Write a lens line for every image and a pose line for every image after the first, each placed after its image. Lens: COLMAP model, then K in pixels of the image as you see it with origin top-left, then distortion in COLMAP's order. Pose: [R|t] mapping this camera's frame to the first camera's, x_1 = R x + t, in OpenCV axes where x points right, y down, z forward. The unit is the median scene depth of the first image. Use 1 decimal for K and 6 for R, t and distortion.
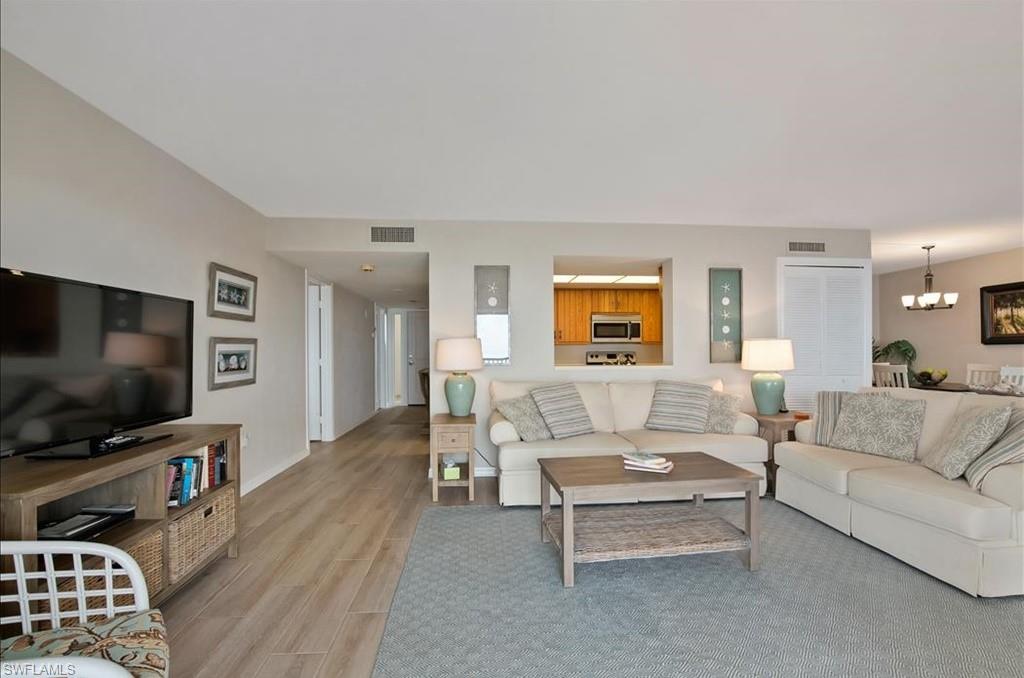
lens RADIAL K [[468.8, 0, 516.3], [0, 468.8, 338.3], [0, 0, 1]] dist [-0.021184, 0.000633]
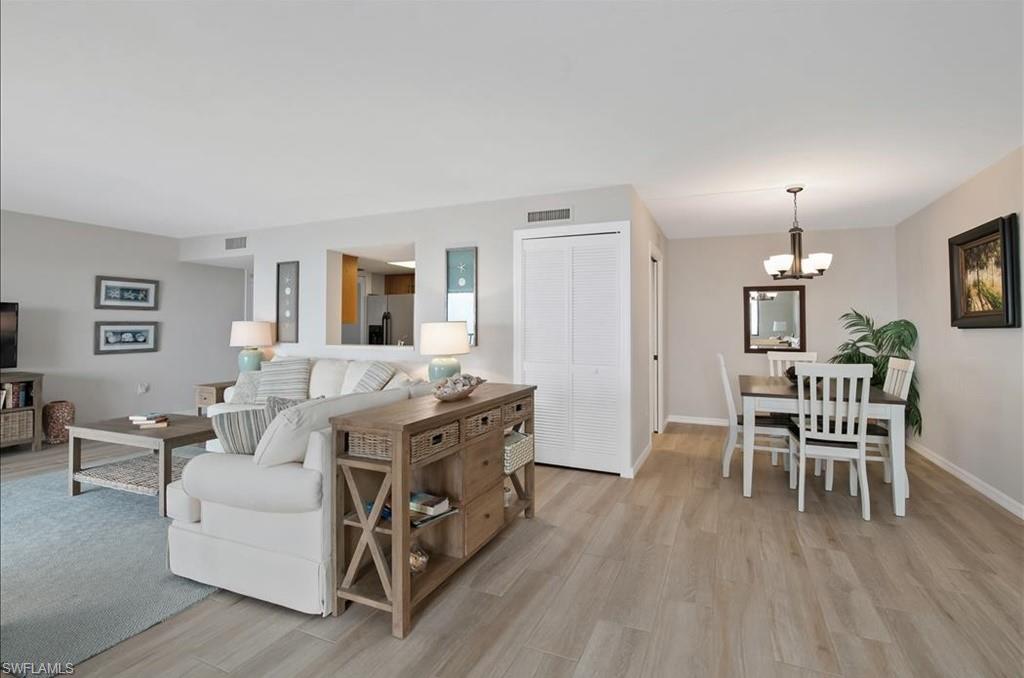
lens RADIAL K [[468.8, 0, 526.1], [0, 468.8, 321.7], [0, 0, 1]] dist [-0.021184, 0.000633]
pose [[0.883592, -0.000635, -0.468258, 1.001768], [0.005633, 0.999941, 0.009273, -0.005676], [0.468224, -0.010831, 0.883543, 0.202700]]
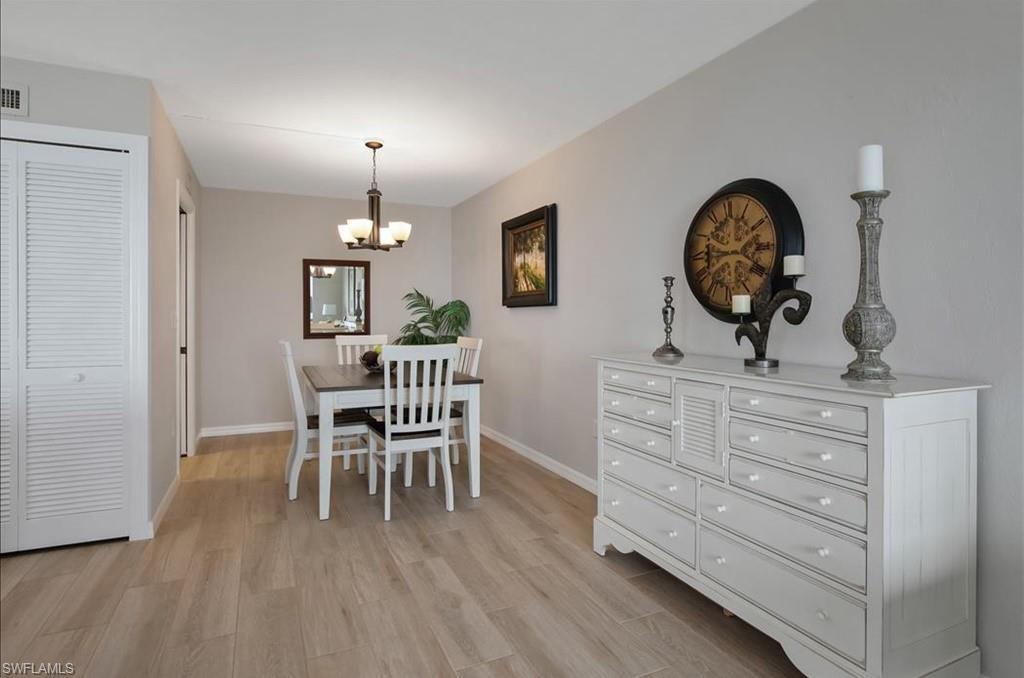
lens RADIAL K [[543.8, 0, 517.4], [0, 543.8, 311.2], [0, 0, 1]] dist [-0.008451, 0.003388]
pose [[0.938932, 0.002571, 0.344092, 0.958251], [-0.009606, 0.999778, 0.018744, 0.005457], [-0.343968, -0.020905, 0.938749, 0.301758]]
